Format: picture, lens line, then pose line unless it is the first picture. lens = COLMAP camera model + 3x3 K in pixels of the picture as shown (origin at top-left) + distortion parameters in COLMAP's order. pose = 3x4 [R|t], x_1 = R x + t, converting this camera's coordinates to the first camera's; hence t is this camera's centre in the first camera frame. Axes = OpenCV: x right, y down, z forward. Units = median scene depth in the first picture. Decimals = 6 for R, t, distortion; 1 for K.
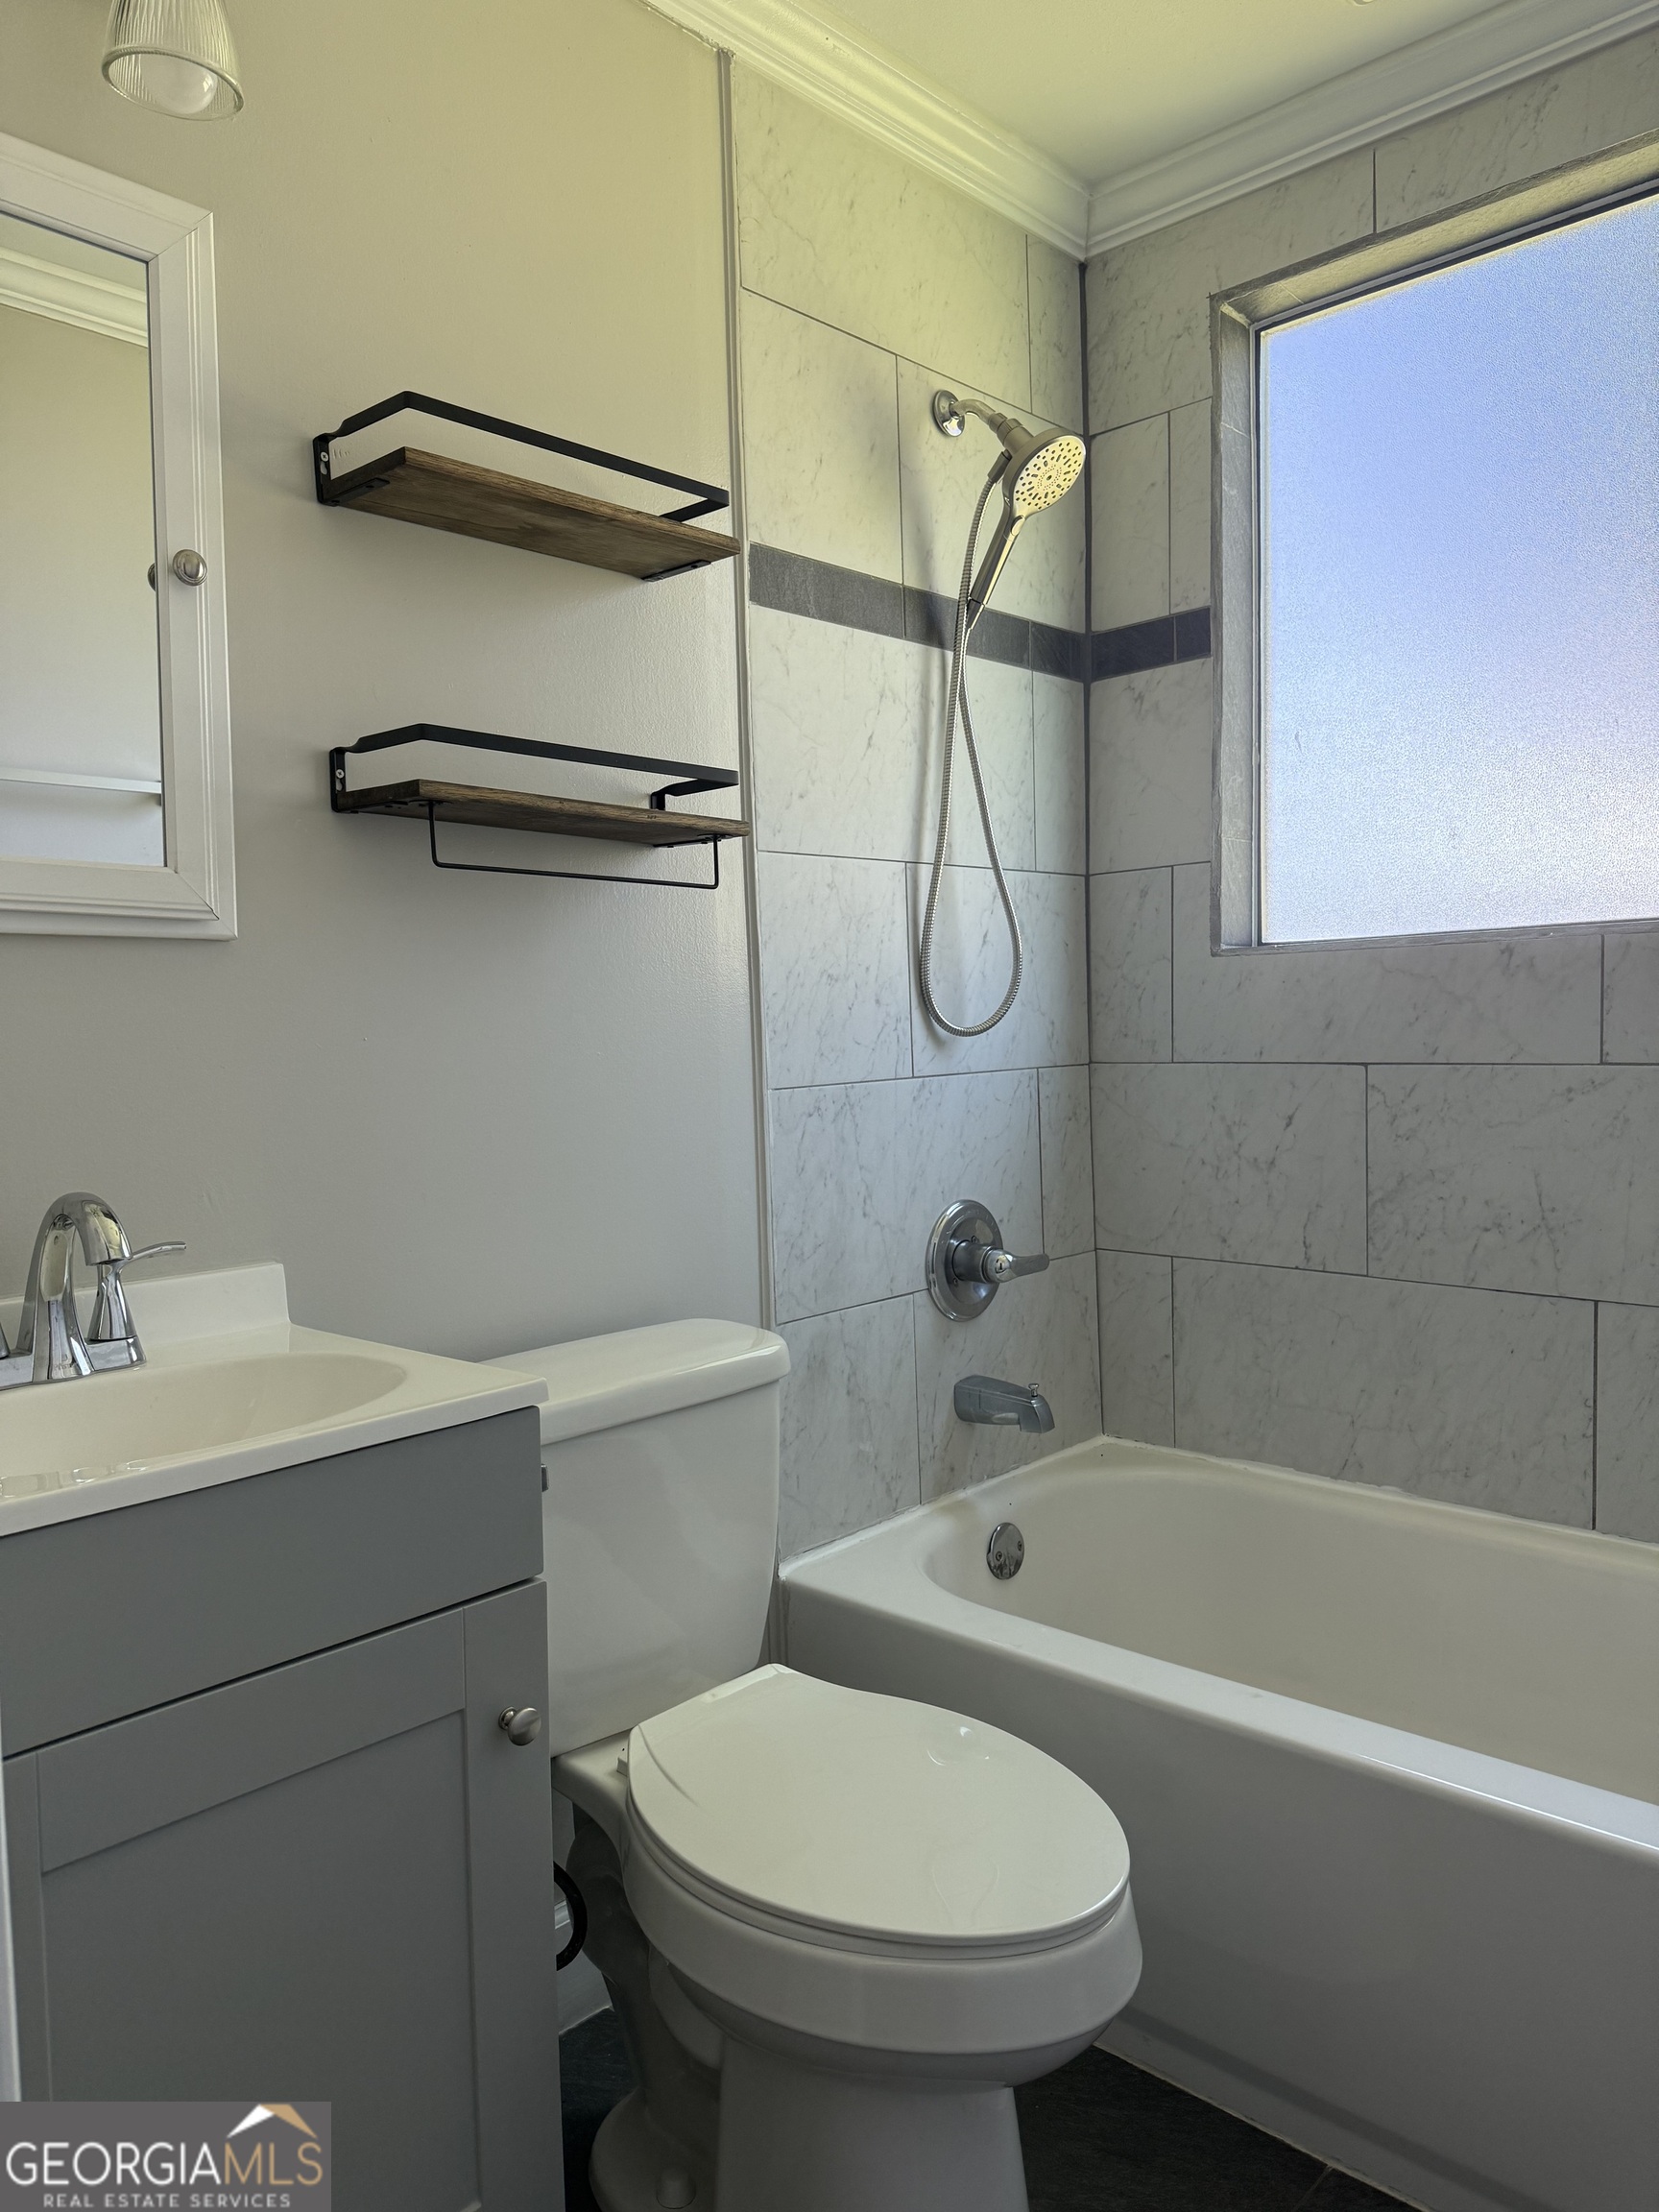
lens RADIAL K [[1561.3, 0, 823.2], [0, 1561.3, 1103.8], [0, 0, 1]] dist [0.056004, -0.069990]
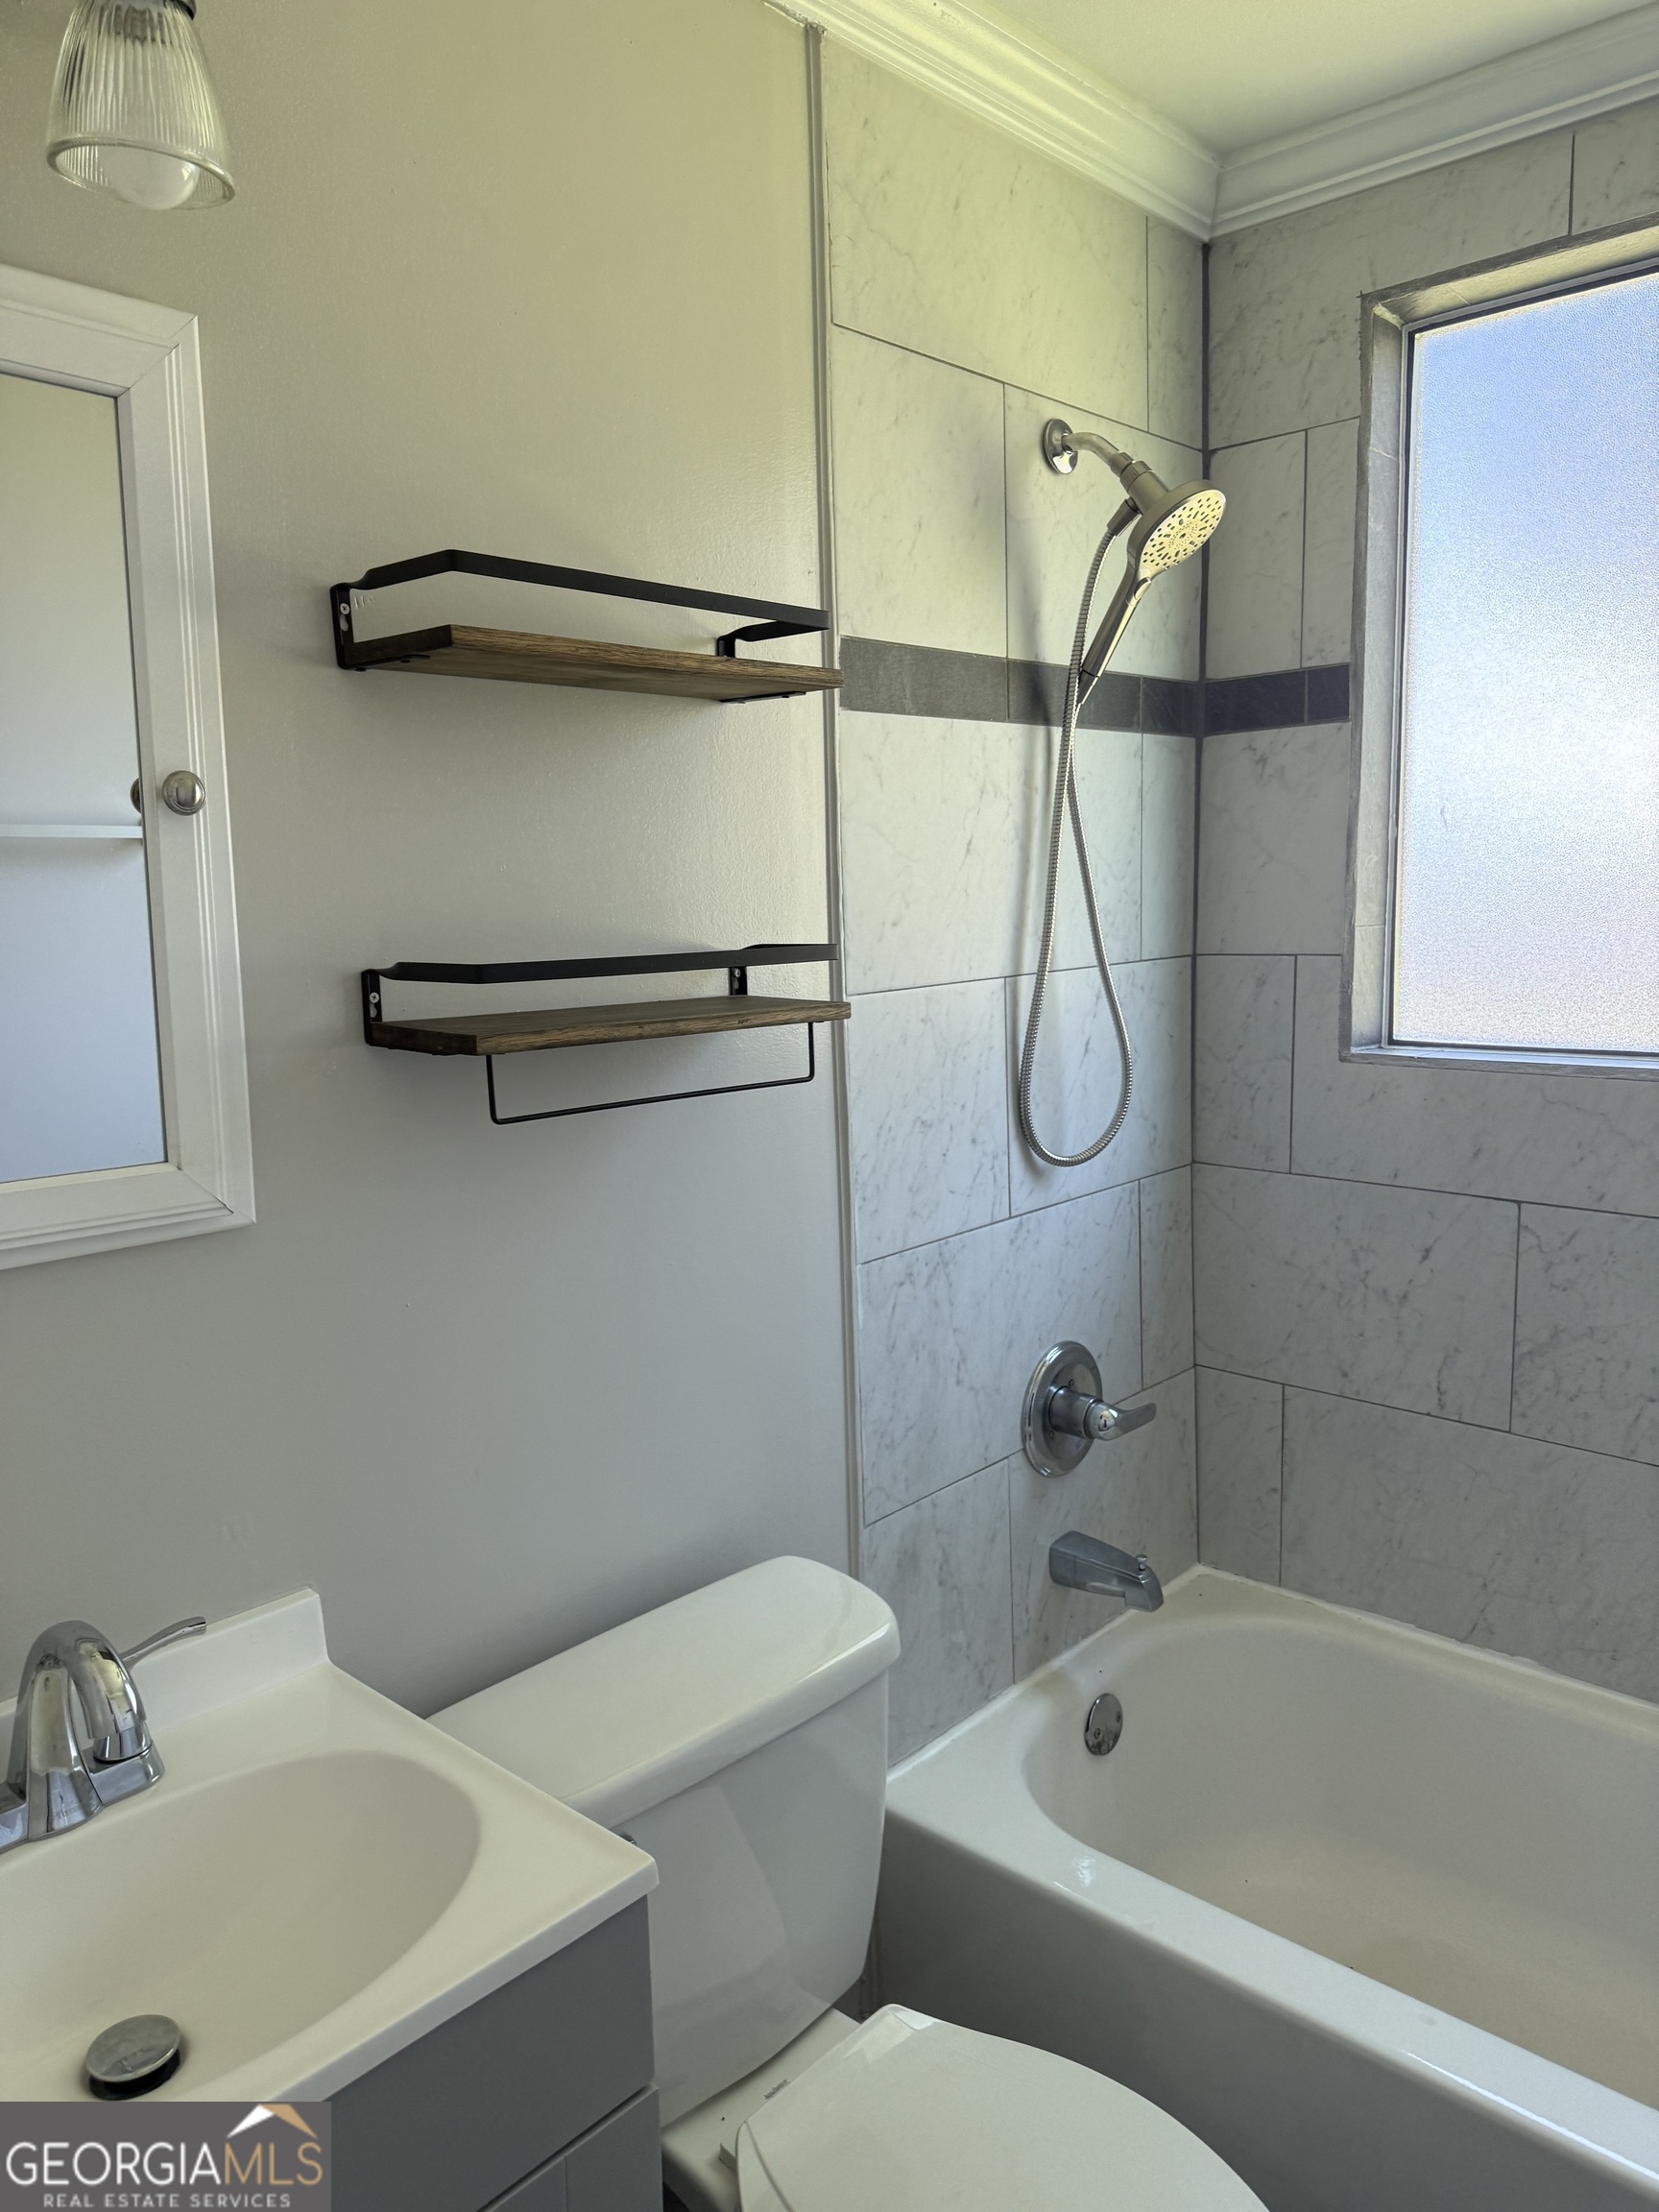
lens RADIAL K [[1561.3, 0, 834.9], [0, 1561.3, 1097.3], [0, 0, 1]] dist [0.056004, -0.069990]
pose [[0.999928, 0.000673, 0.011951, -0.055102], [-0.001708, 0.996229, 0.086748, -0.169270], [-0.011848, -0.086762, 0.996159, 0.126992]]
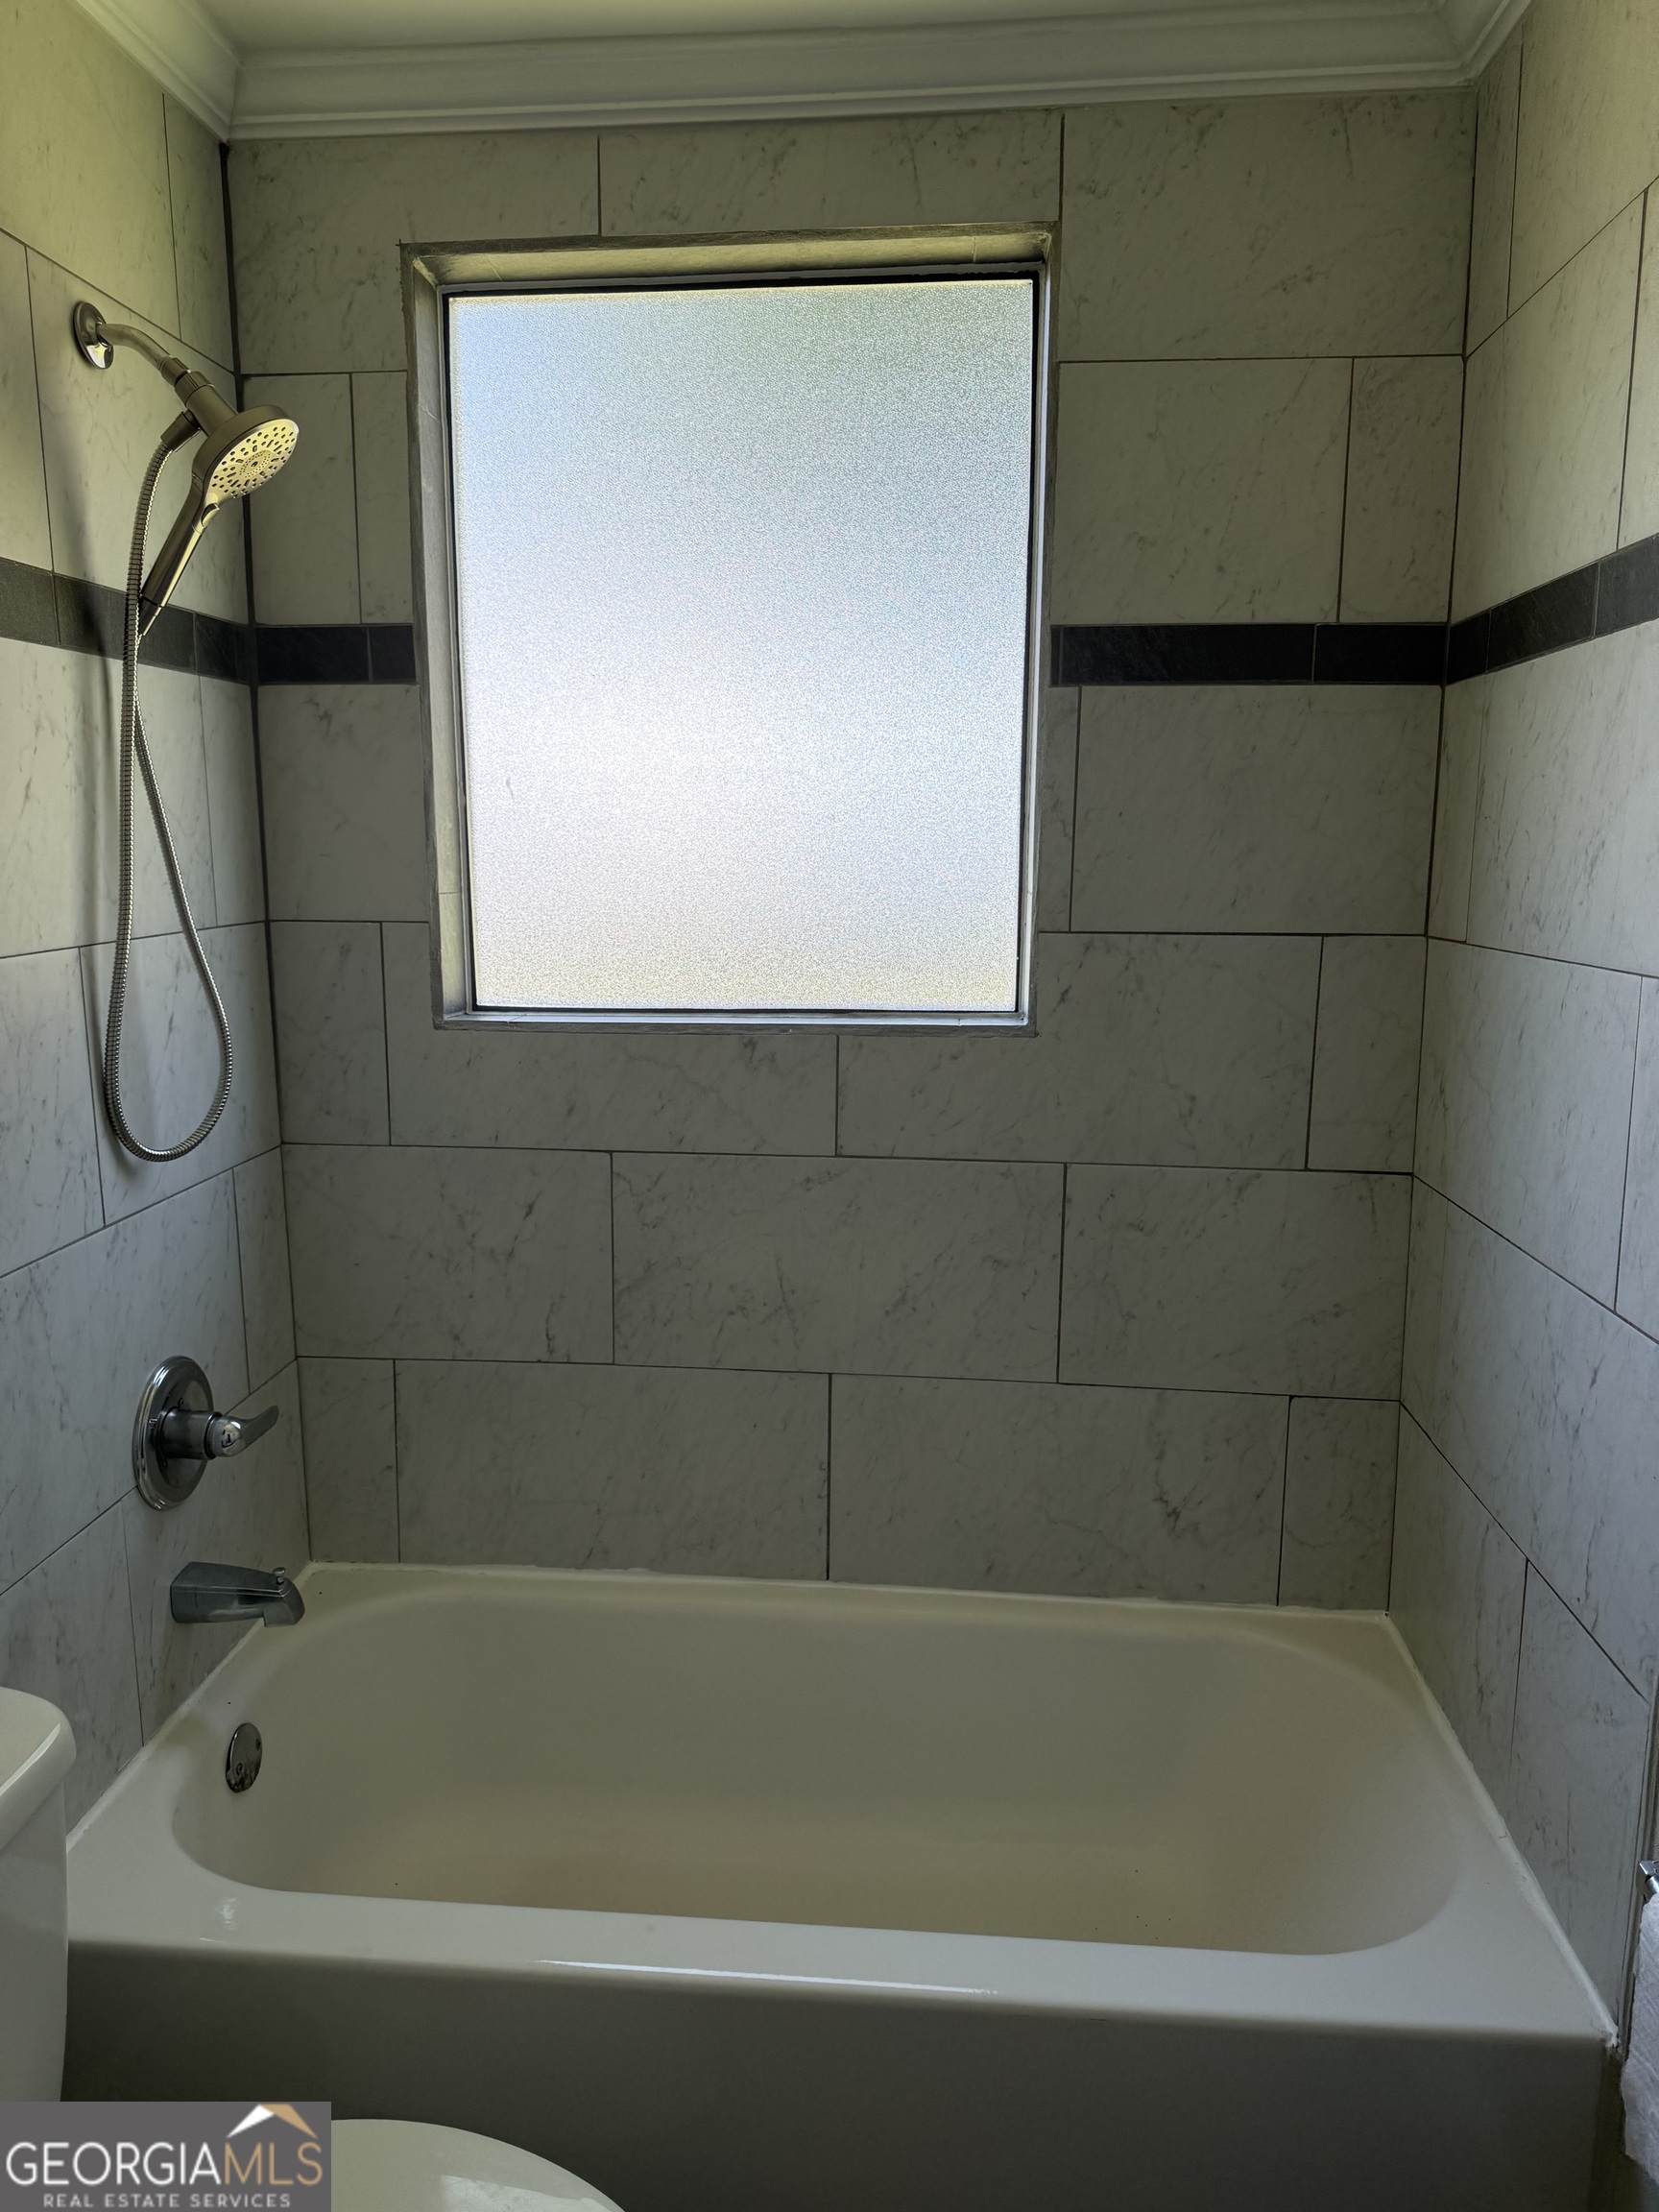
lens RADIAL K [[1561.3, 0, 820.3], [0, 1561.3, 1109.3], [0, 0, 1]] dist [0.056004, -0.069990]
pose [[0.787263, -0.079460, 0.611476, -0.140589], [0.008221, 0.992927, 0.118445, -0.170818], [-0.616562, -0.088220, 0.782348, 0.186458]]
